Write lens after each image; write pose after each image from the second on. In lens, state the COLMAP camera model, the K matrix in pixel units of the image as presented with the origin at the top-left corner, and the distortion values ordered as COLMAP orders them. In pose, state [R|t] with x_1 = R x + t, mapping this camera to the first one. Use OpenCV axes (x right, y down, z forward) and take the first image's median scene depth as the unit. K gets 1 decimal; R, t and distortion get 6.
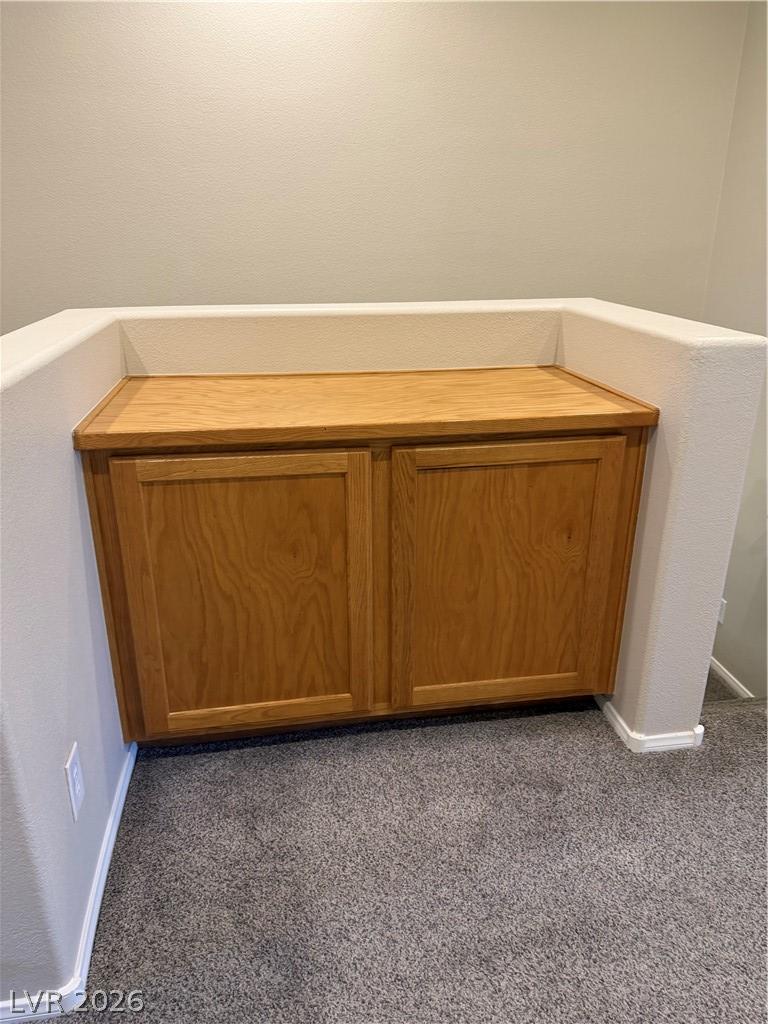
lens RADIAL K [[733.8, 0, 385.2], [0, 733.8, 510.3], [0, 0, 1]] dist [0.030091, -0.035295]
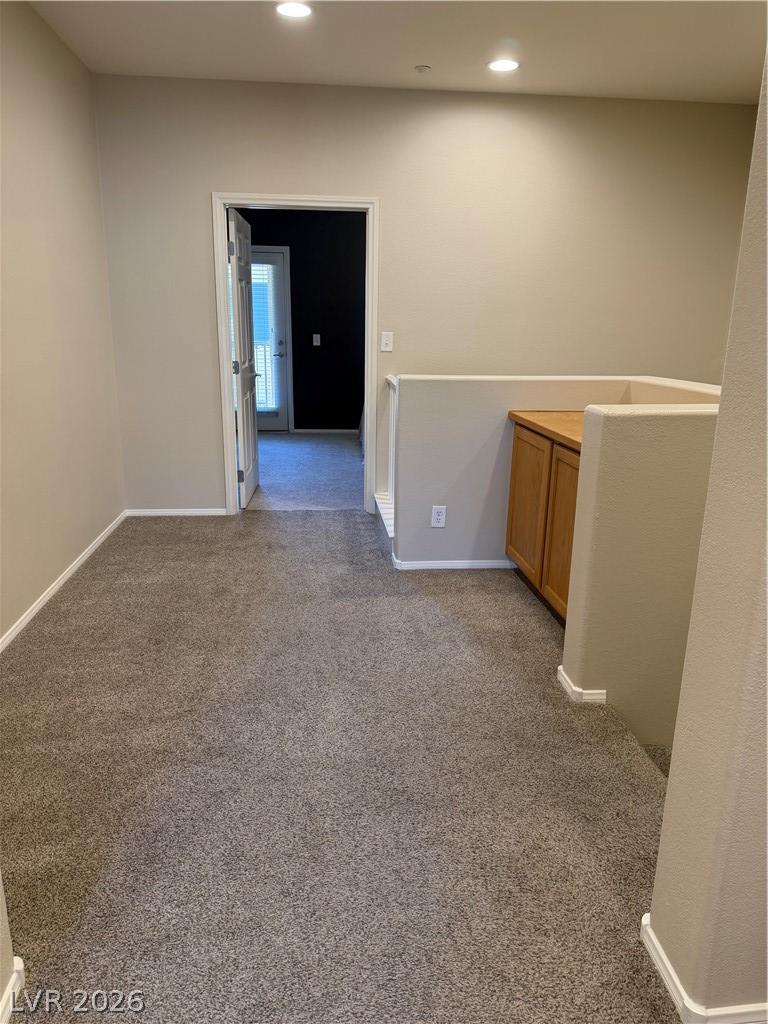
lens RADIAL K [[733.8, 0, 384.2], [0, 733.8, 513.3], [0, 0, 1]] dist [0.030091, -0.035295]
pose [[-0.064340, 0.241397, -0.968291, 1.944528], [-0.370289, 0.895256, 0.247794, -0.229426], [0.926686, 0.374491, 0.031787, 0.572473]]
